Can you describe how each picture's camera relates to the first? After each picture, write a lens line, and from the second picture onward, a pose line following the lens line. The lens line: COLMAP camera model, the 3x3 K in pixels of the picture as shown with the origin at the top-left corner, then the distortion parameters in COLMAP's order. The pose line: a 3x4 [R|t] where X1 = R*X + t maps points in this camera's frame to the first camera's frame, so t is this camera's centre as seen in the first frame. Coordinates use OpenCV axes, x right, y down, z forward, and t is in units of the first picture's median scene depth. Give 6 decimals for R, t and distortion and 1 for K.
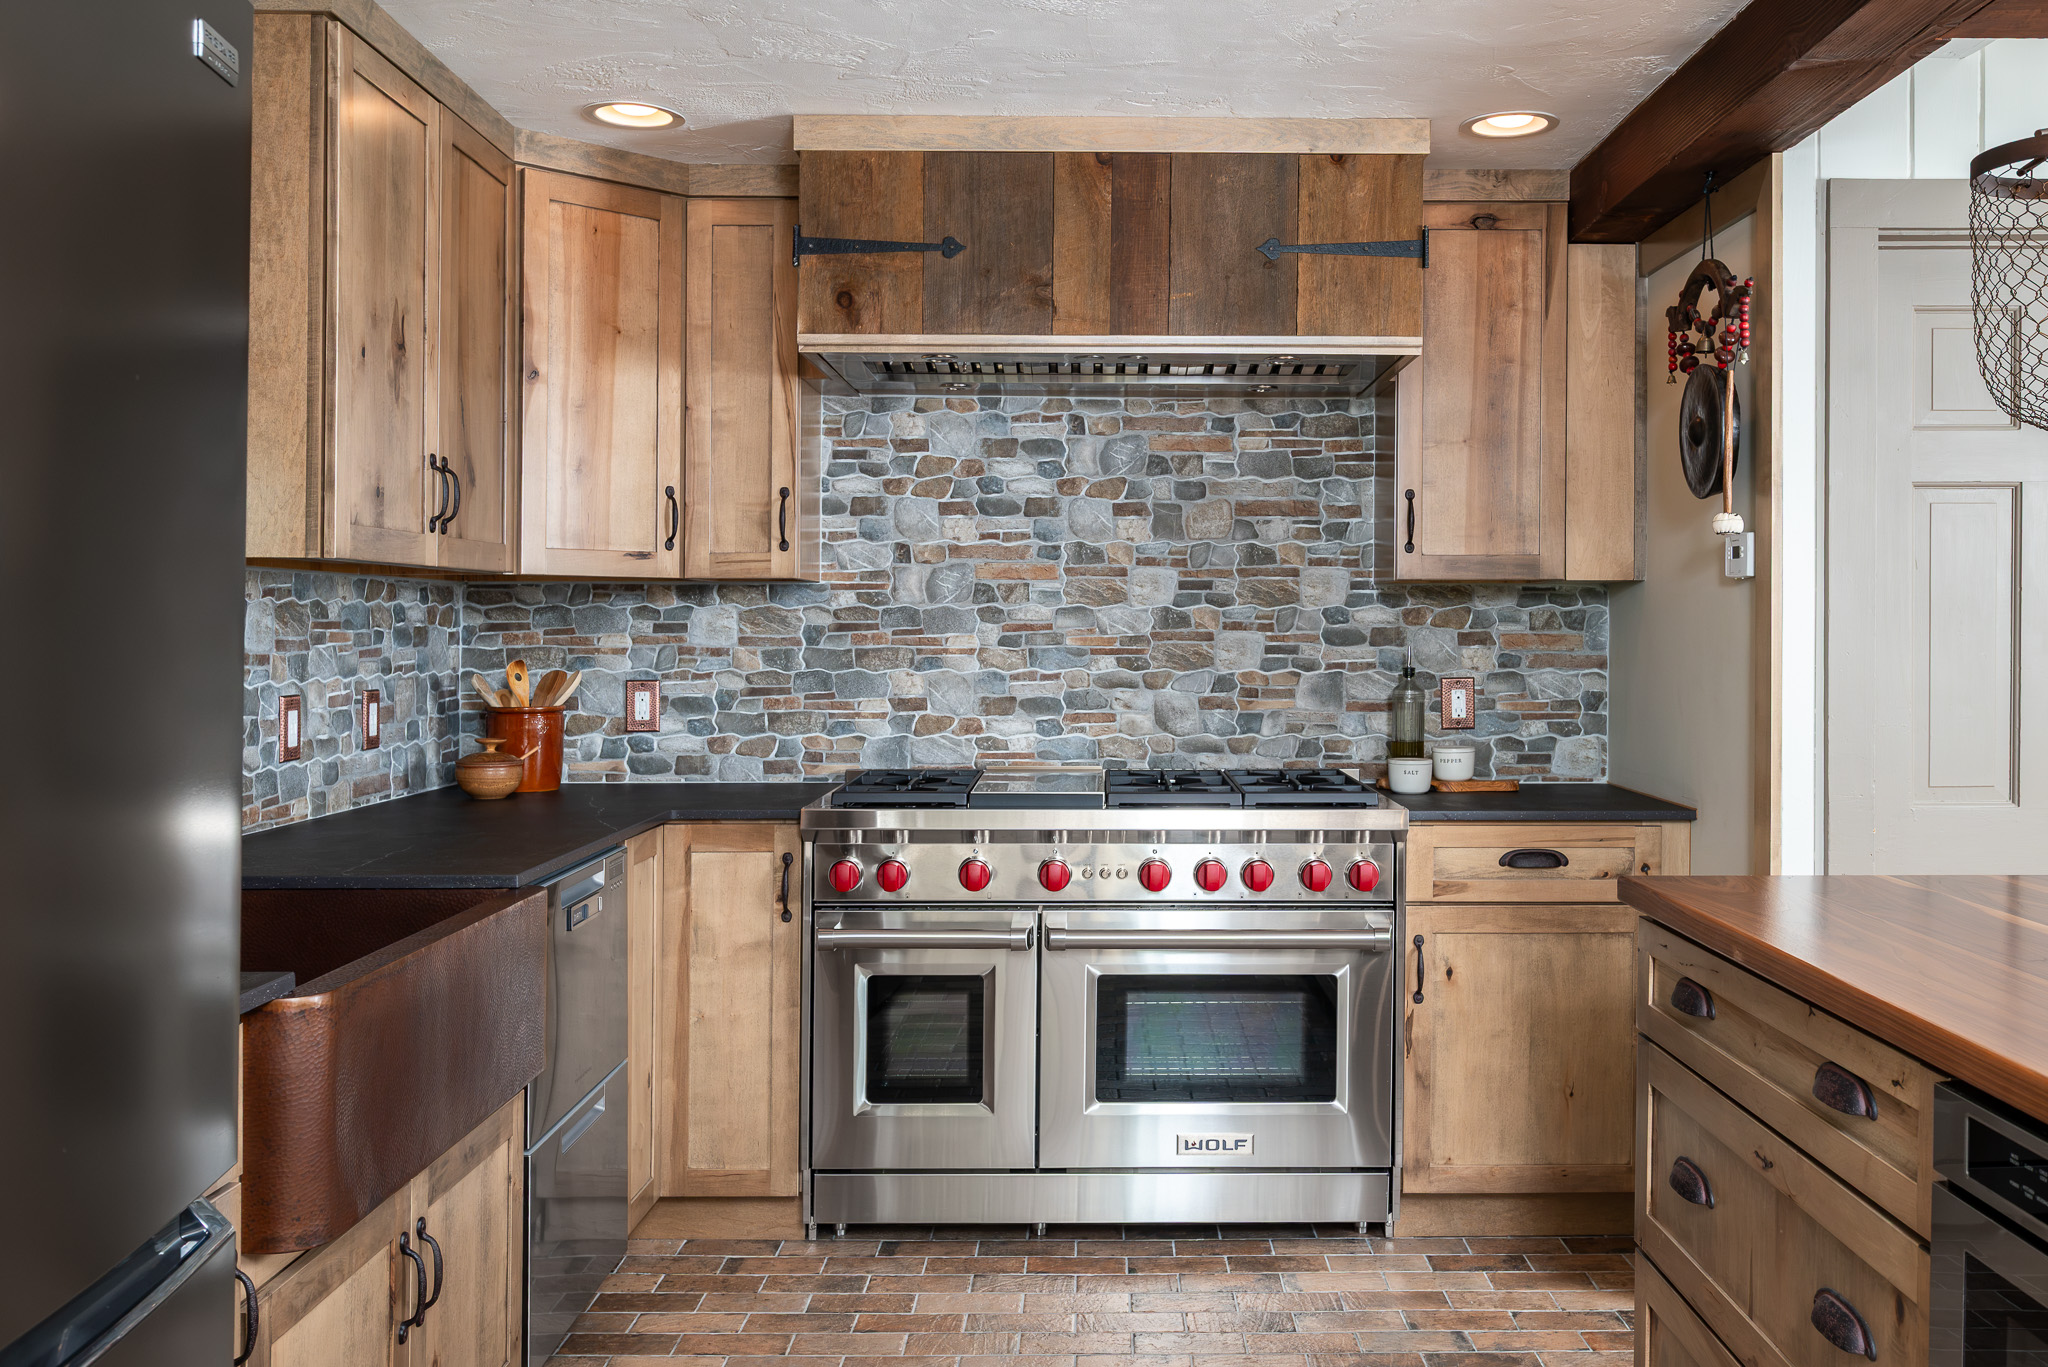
lens RADIAL K [[1842.2, 0, 1082.7], [0, 1842.2, 601.3], [0, 0, 1]] dist [0.013249, -0.024693]
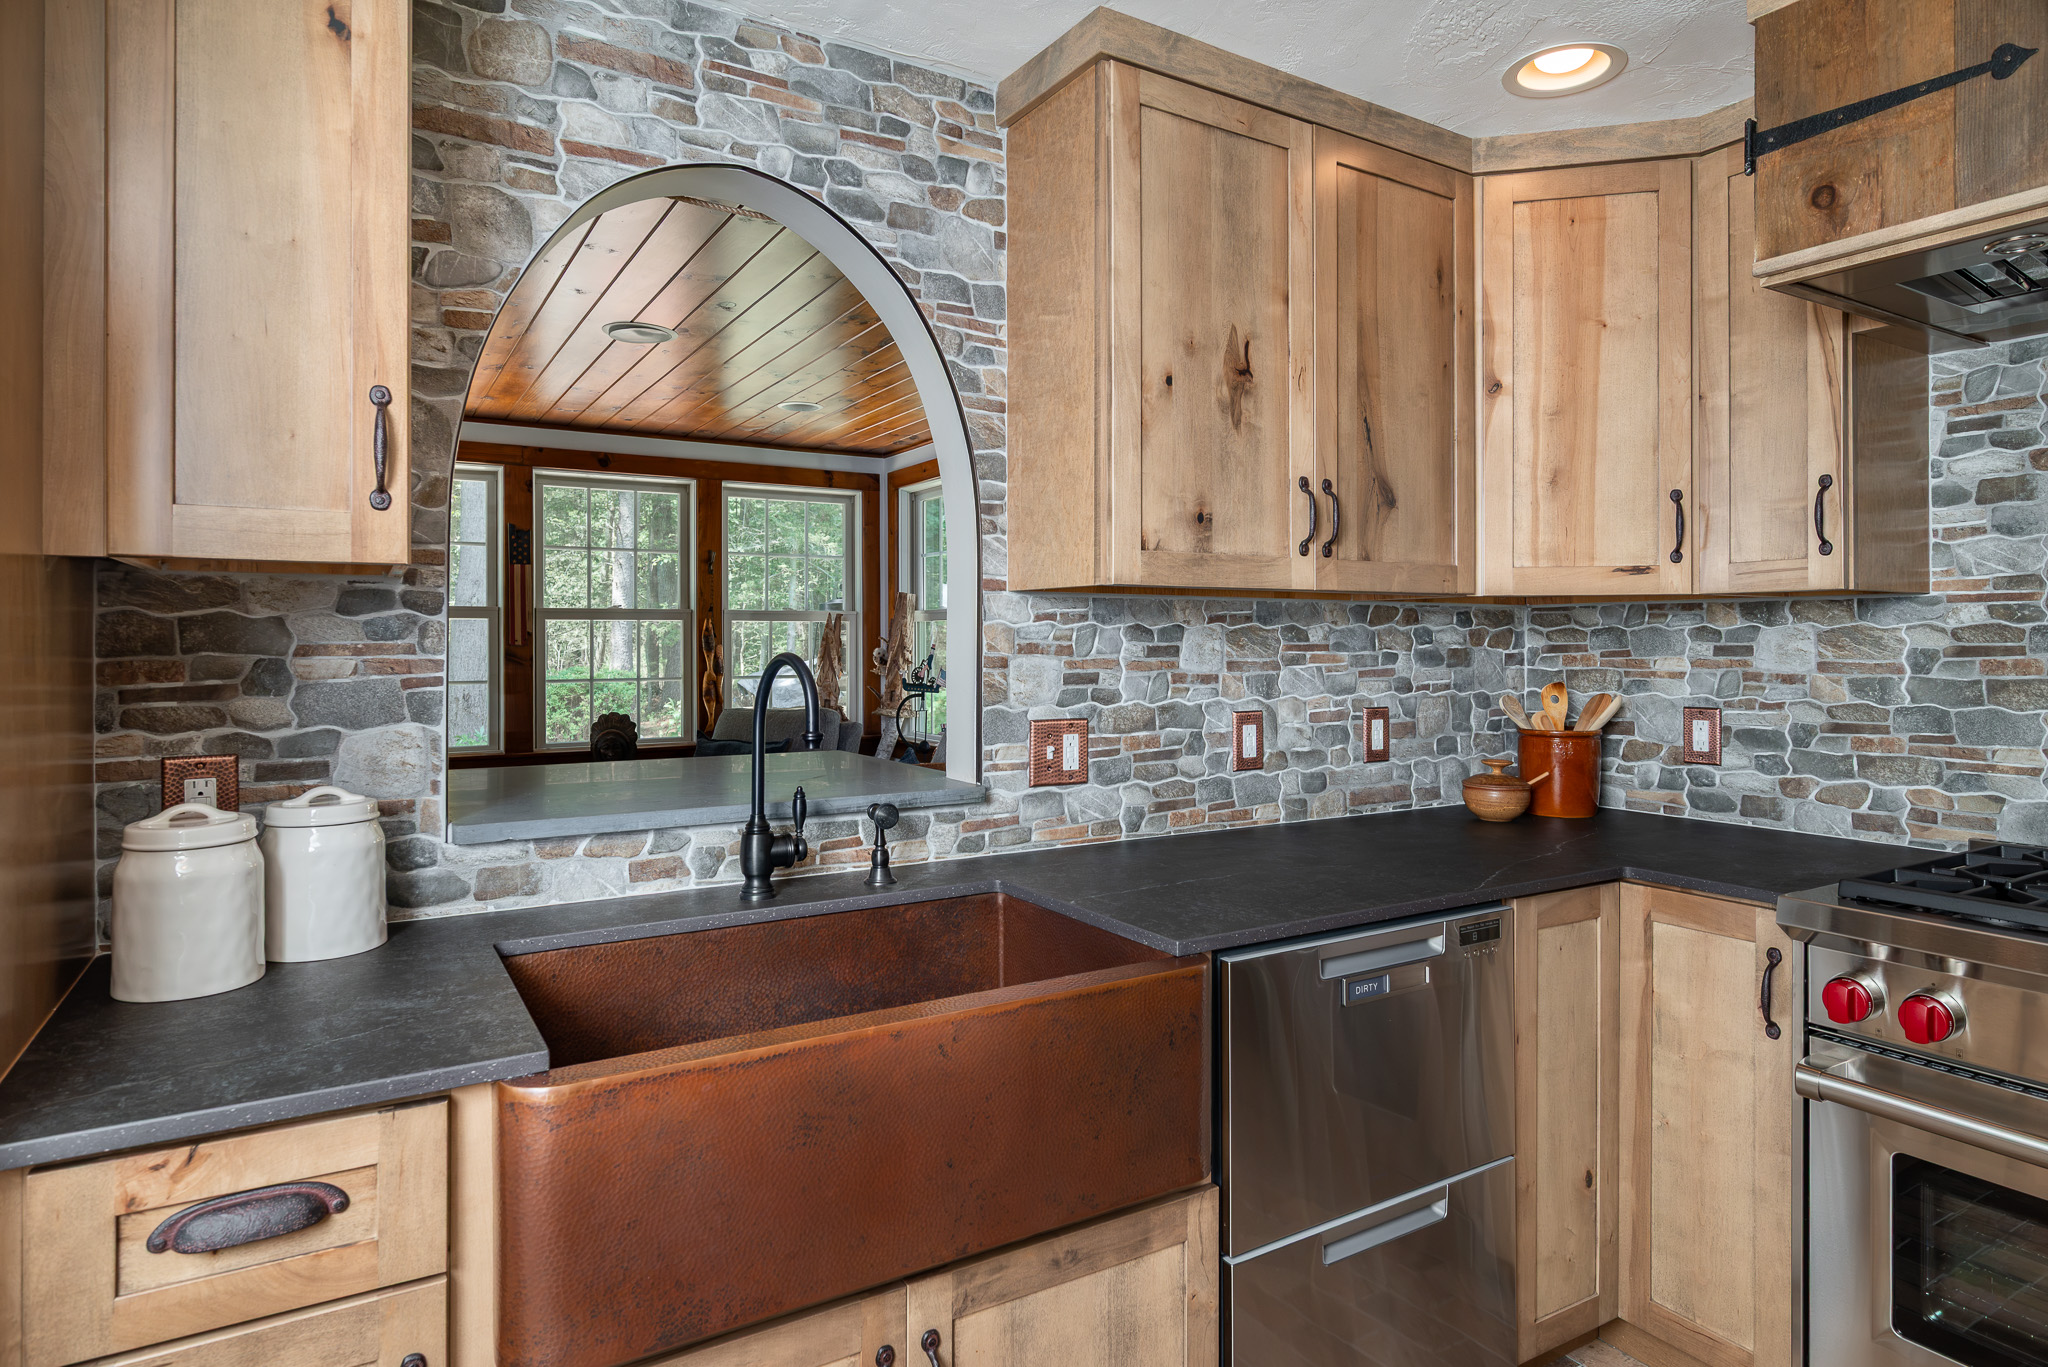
lens RADIAL K [[1162.9, 0, 1032.4], [0, 1162.9, 638.0], [0, 0, 1]] dist [-0.000628, 0.003211]
pose [[0.522985, -0.002800, -0.852337, 0.079455], [0.012069, 0.999919, 0.004120, 0.001799], [0.852256, -0.012442, 0.522976, 0.416979]]
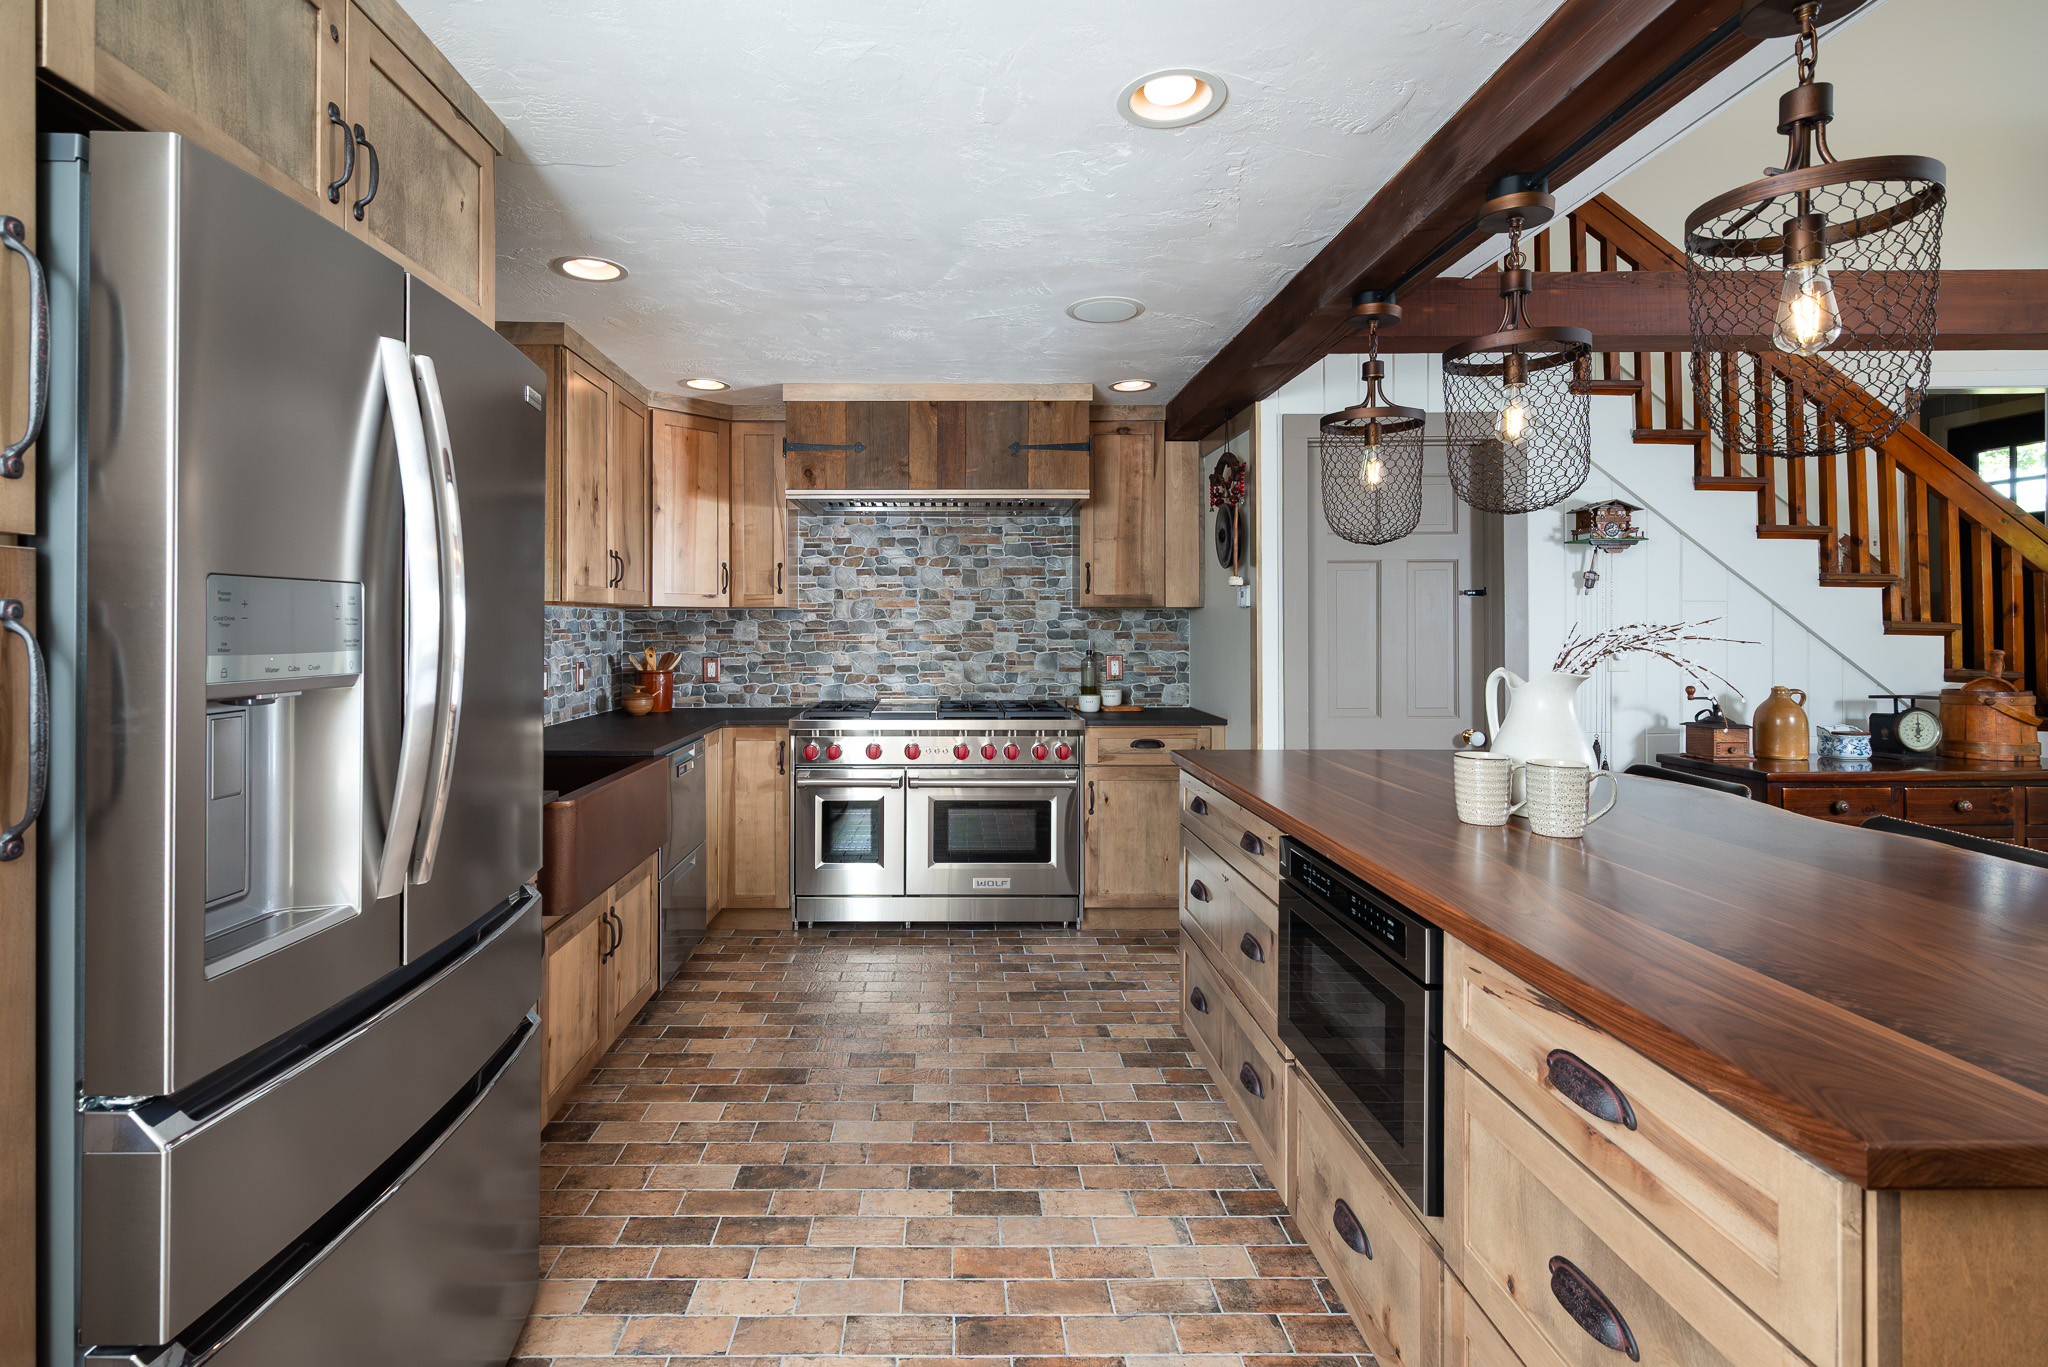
lens RADIAL K [[992.5, 0, 928.1], [0, 992.5, 622.3], [0, 0, 1]] dist [0.013377, 0.000175]
pose [[0.999831, -0.003333, -0.018063, 0.019725], [0.003536, 0.999931, 0.011179, -0.007011], [0.018025, -0.011241, 0.999774, -0.089238]]
